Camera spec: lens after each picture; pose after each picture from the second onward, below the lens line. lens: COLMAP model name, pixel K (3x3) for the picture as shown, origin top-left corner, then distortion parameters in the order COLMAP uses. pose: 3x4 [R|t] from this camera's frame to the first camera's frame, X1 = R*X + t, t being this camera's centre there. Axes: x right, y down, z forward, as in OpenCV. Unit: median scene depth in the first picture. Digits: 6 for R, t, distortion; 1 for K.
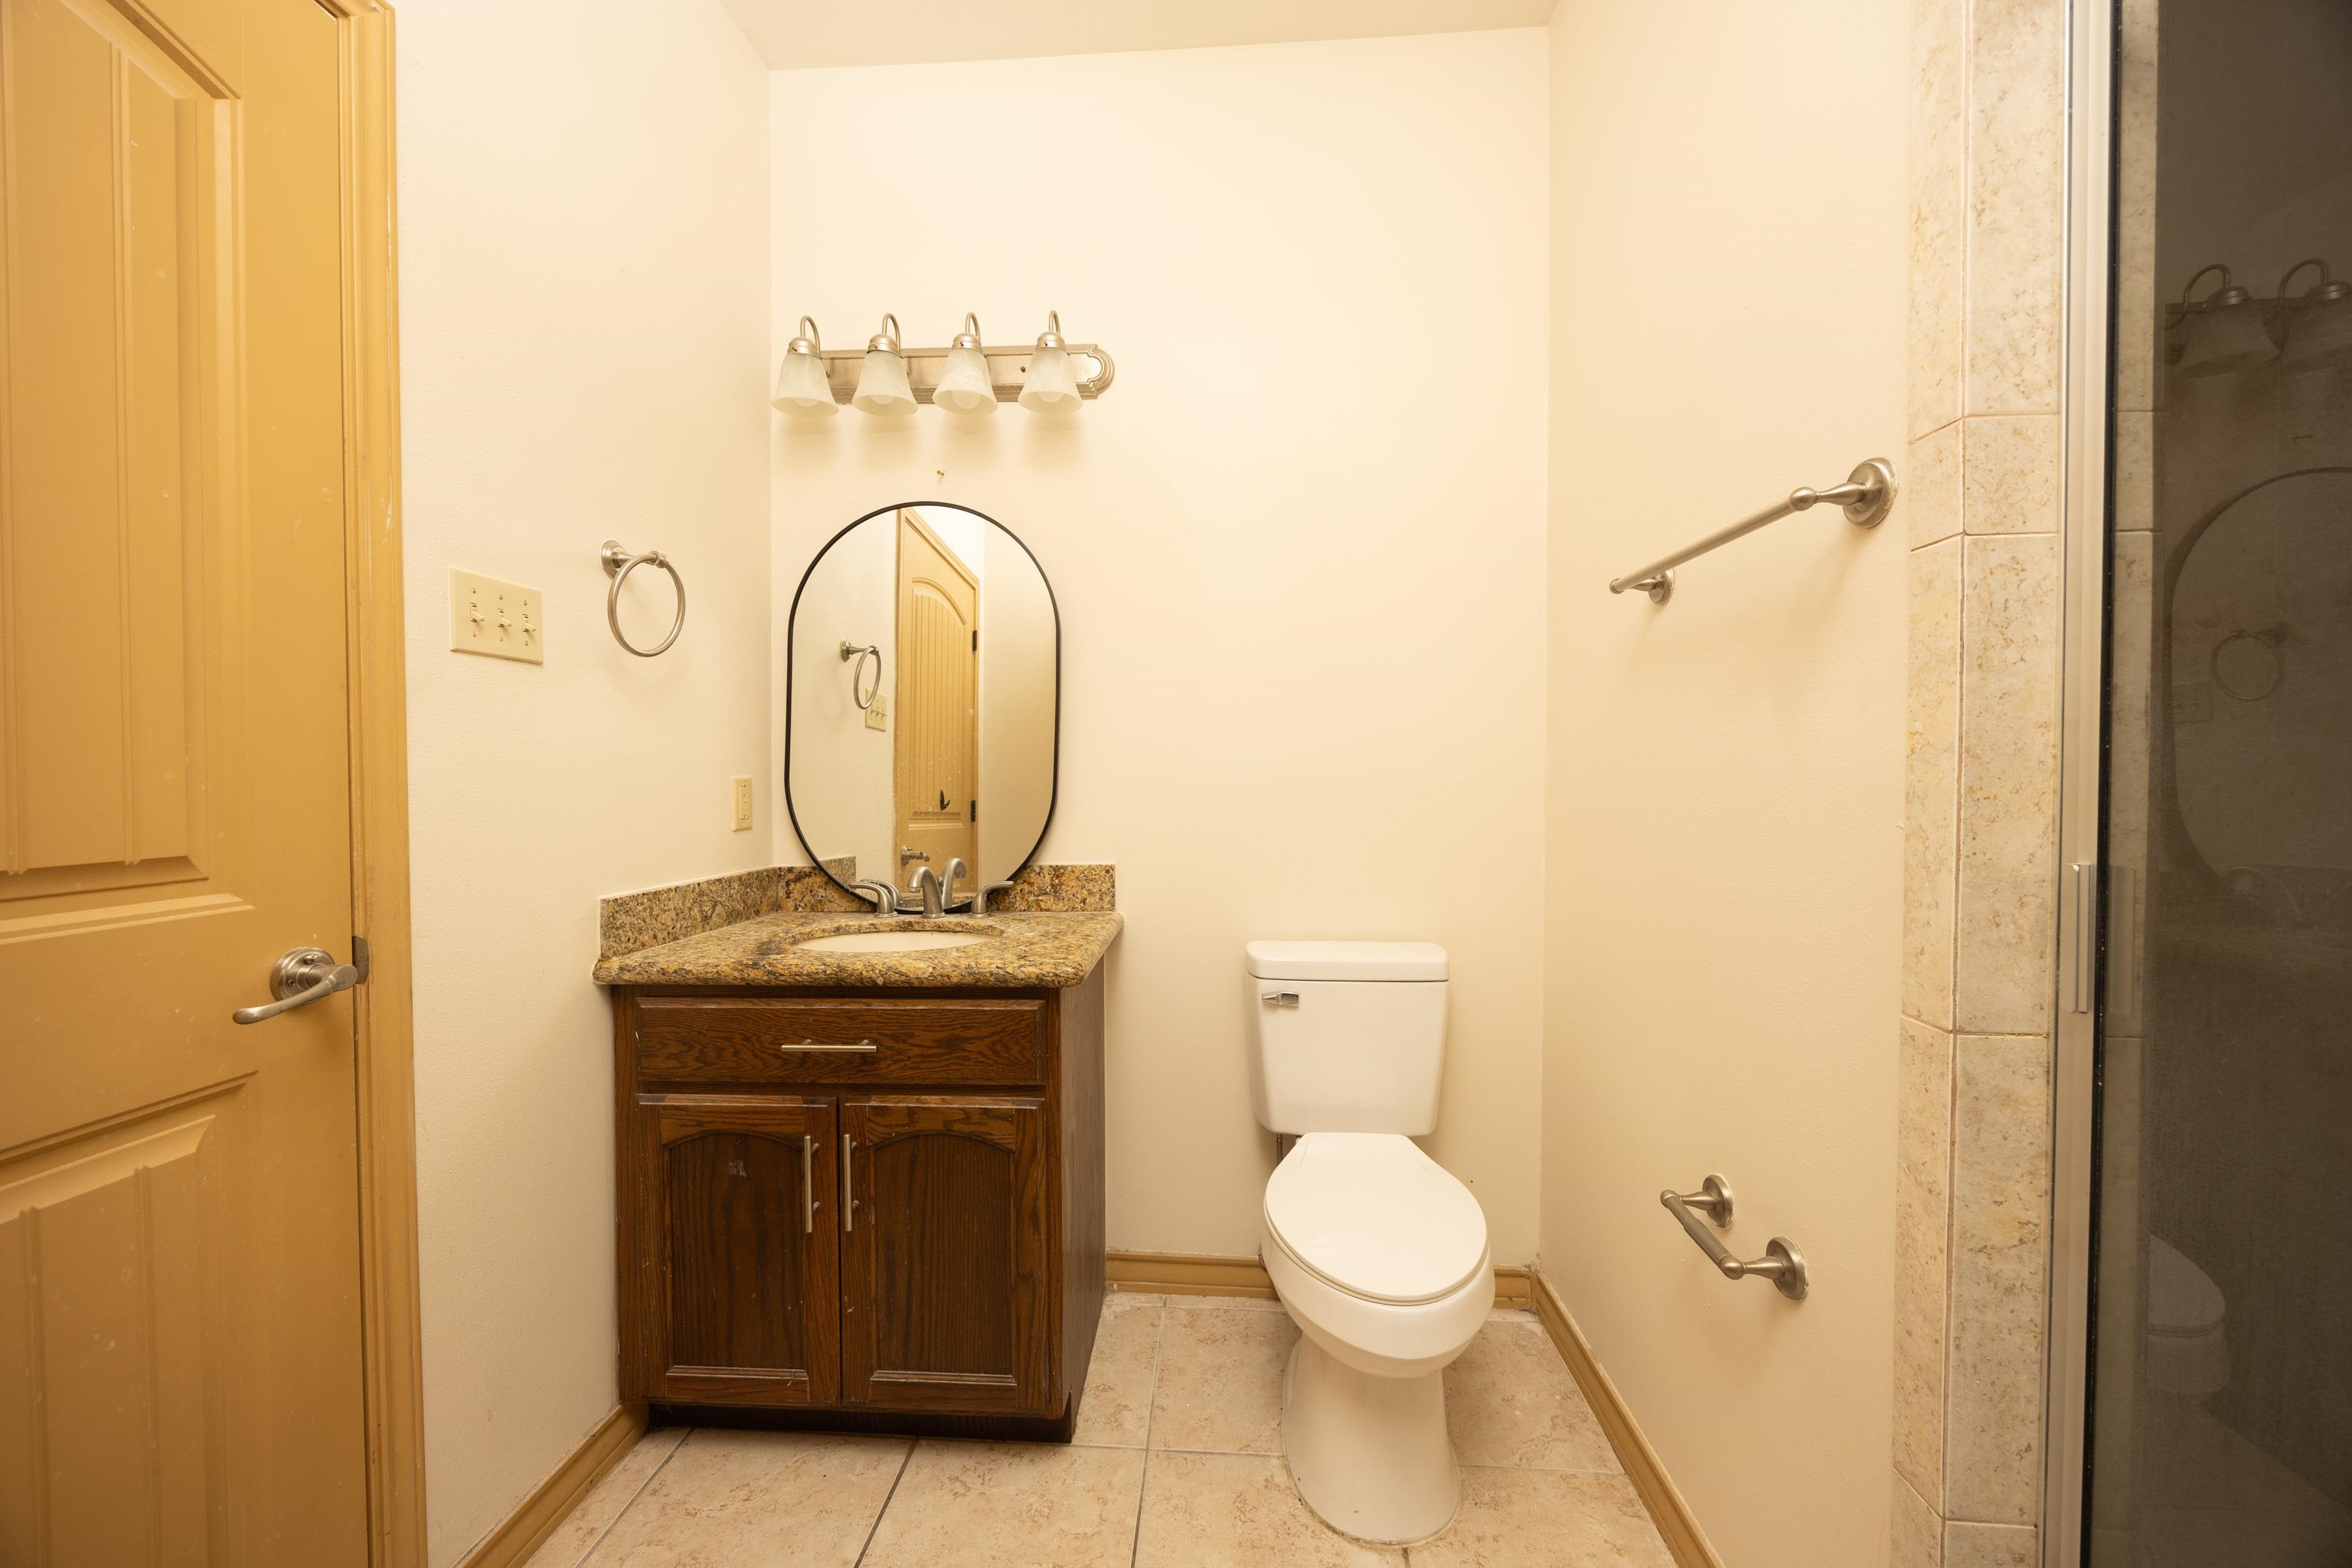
lens RADIAL K [[885.6, 0, 1168.5], [0, 885.6, 783.0], [0, 0, 1]] dist [-0.006795, 0.000227]
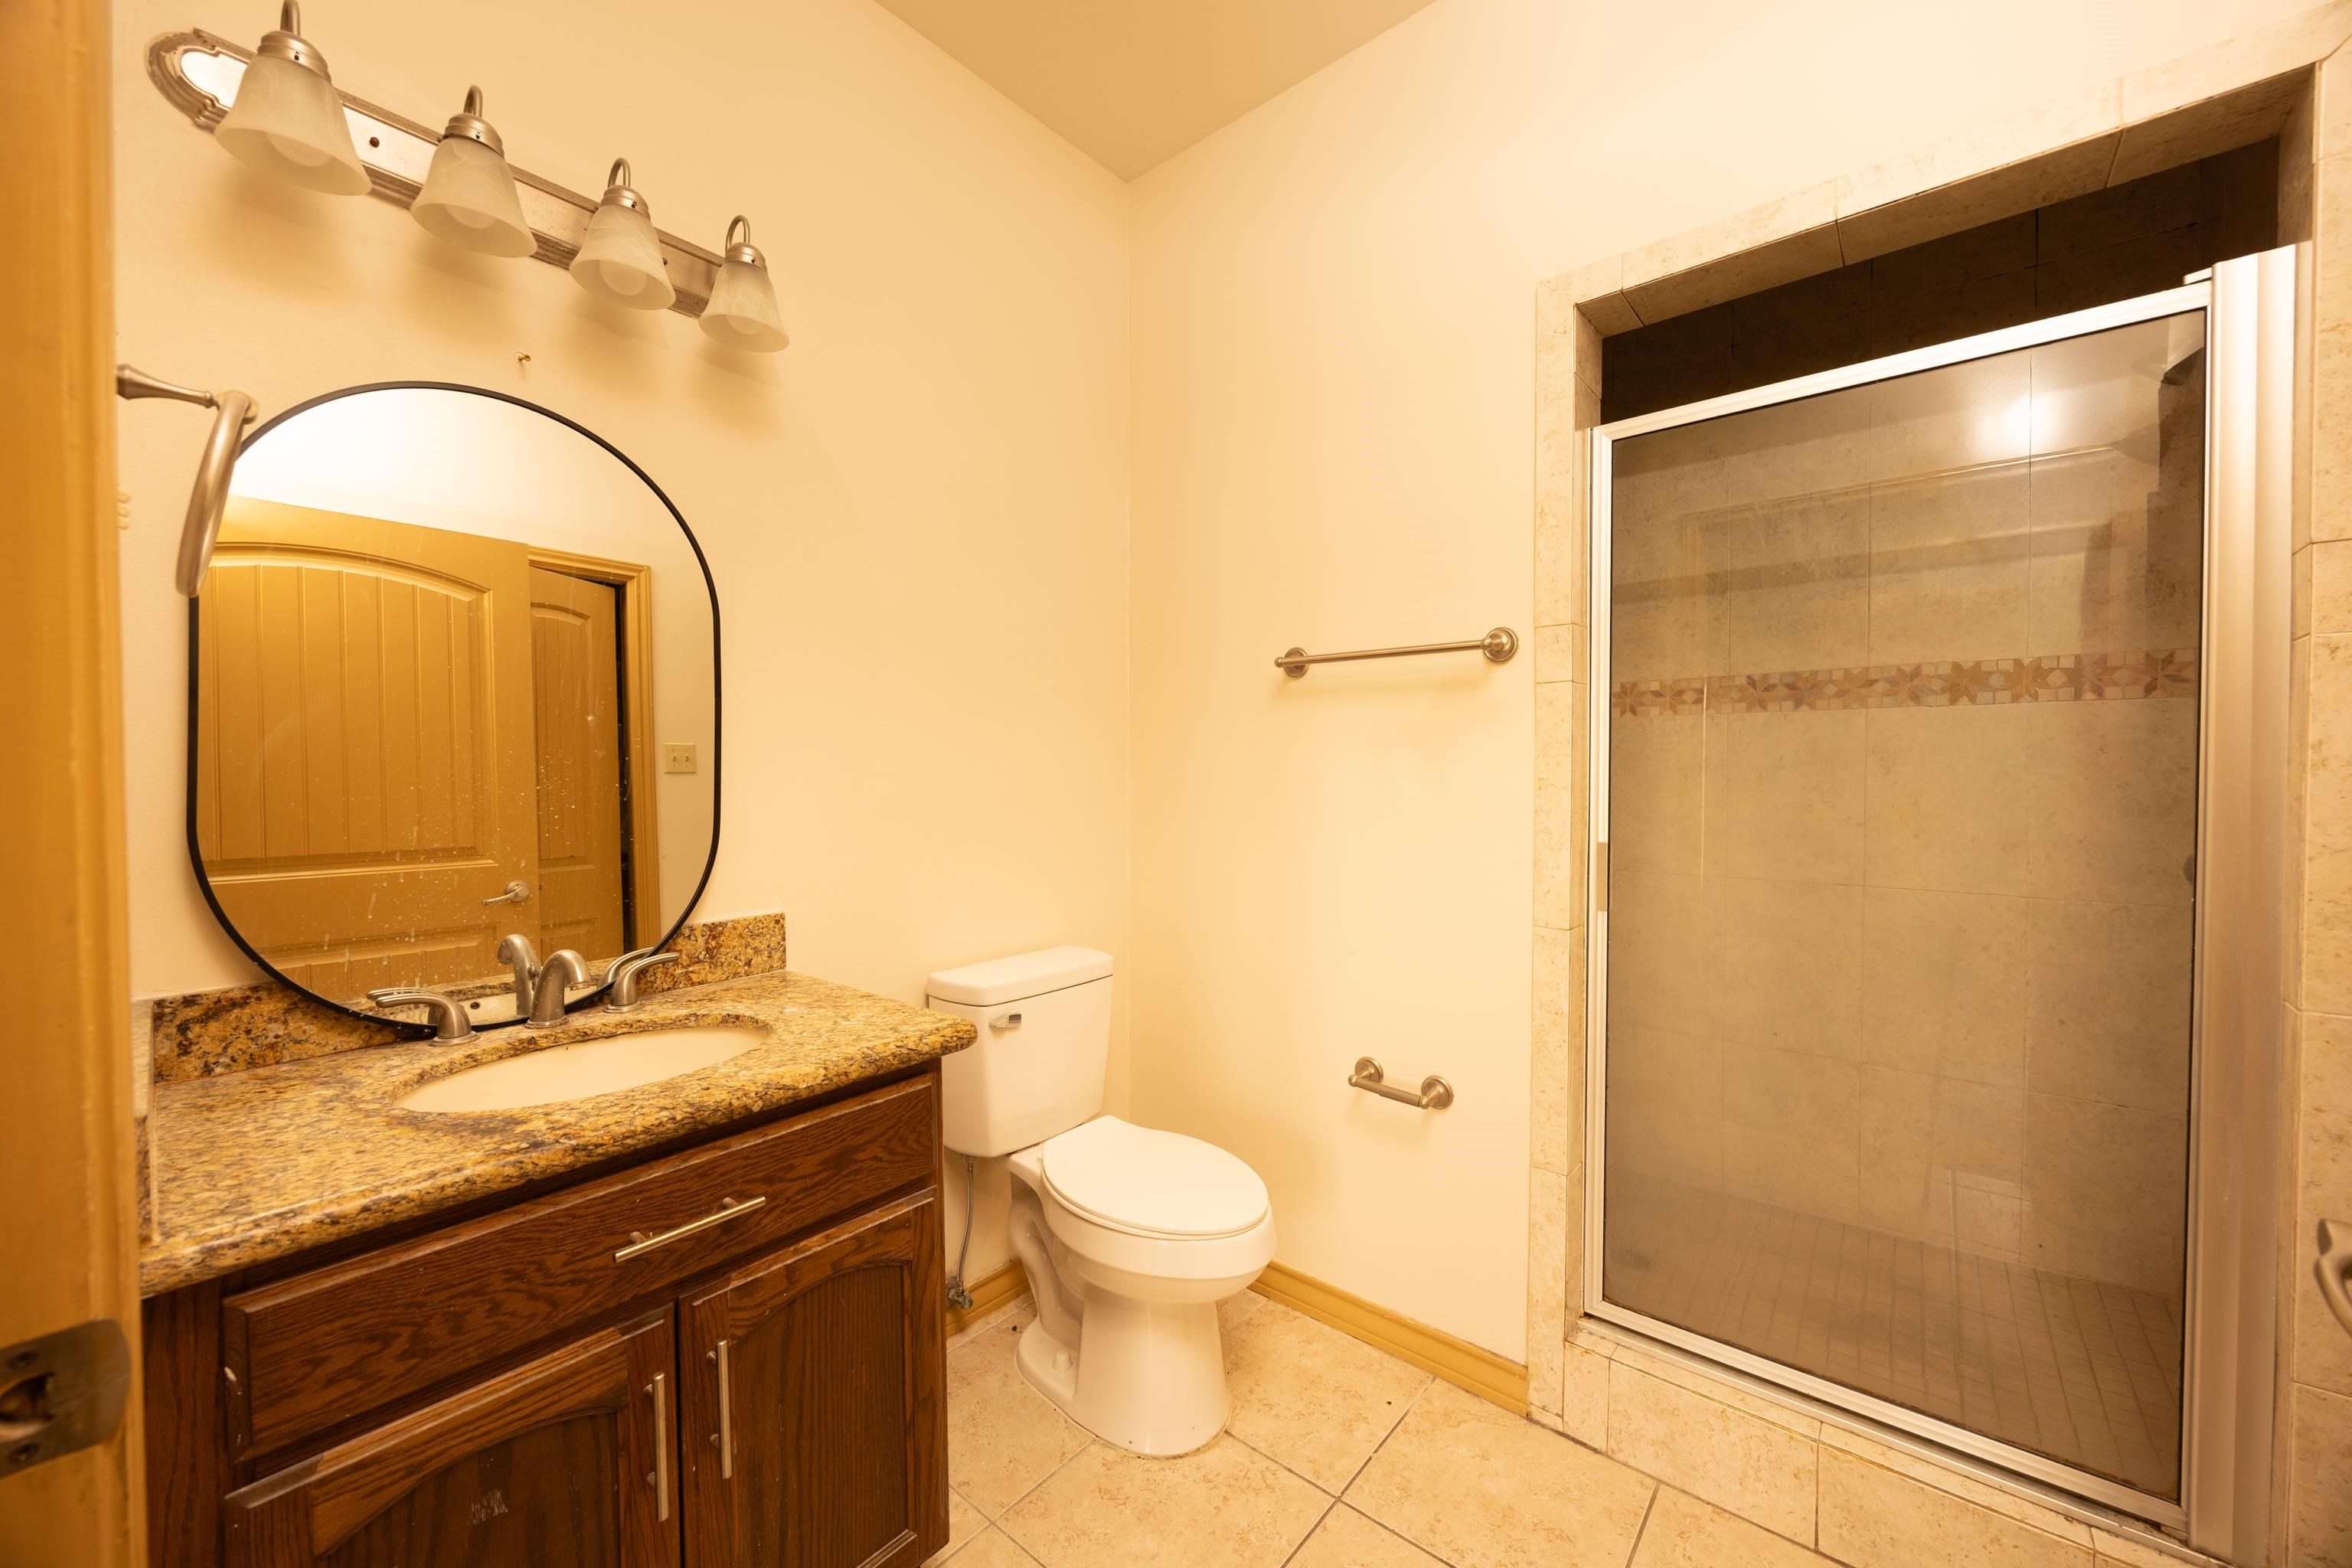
lens RADIAL K [[885.6, 0, 1168.5], [0, 885.6, 783.0], [0, 0, 1]] dist [-0.006795, 0.000227]
pose [[0.592666, -0.010303, 0.805382, -0.688206], [0.011459, 0.999925, 0.004360, -0.037907], [-0.805367, 0.006645, 0.592740, 0.295958]]
